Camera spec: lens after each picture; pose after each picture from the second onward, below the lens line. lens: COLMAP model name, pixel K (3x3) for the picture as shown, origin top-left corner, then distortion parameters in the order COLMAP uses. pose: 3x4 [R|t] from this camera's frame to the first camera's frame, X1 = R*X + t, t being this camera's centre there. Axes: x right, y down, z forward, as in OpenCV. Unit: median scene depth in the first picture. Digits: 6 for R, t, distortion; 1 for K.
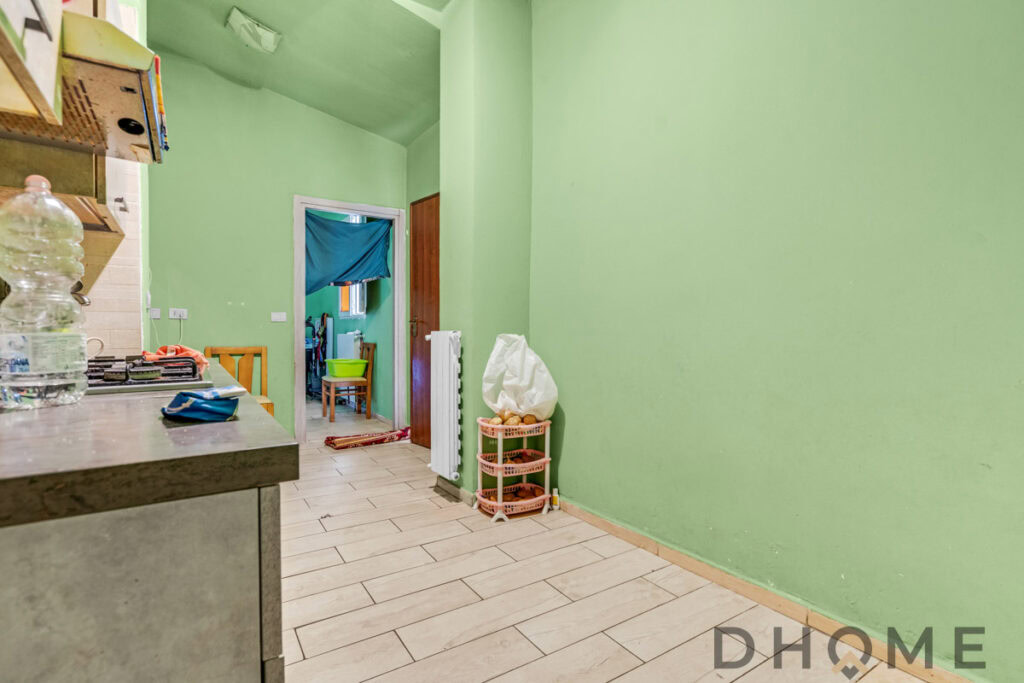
lens RADIAL K [[492.0, 0, 512.0], [0, 492.0, 341.5], [0, 0, 1]] dist [0.000297, 0.000974]
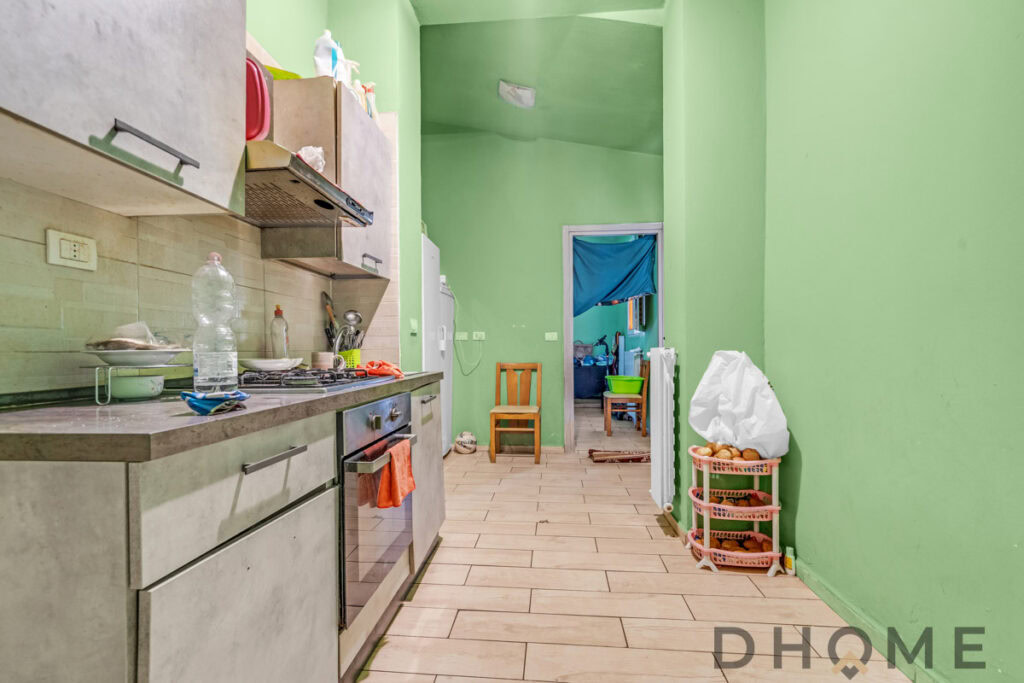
lens RADIAL K [[489.3, 0, 509.8], [0, 489.3, 349.1], [0, 0, 1]] dist [-0.000369, 0.000309]
pose [[0.783590, -0.009366, -0.621207, 0.228415], [-0.003159, 0.999813, -0.019059, -0.000056], [0.621270, 0.016896, 0.783415, 0.110644]]
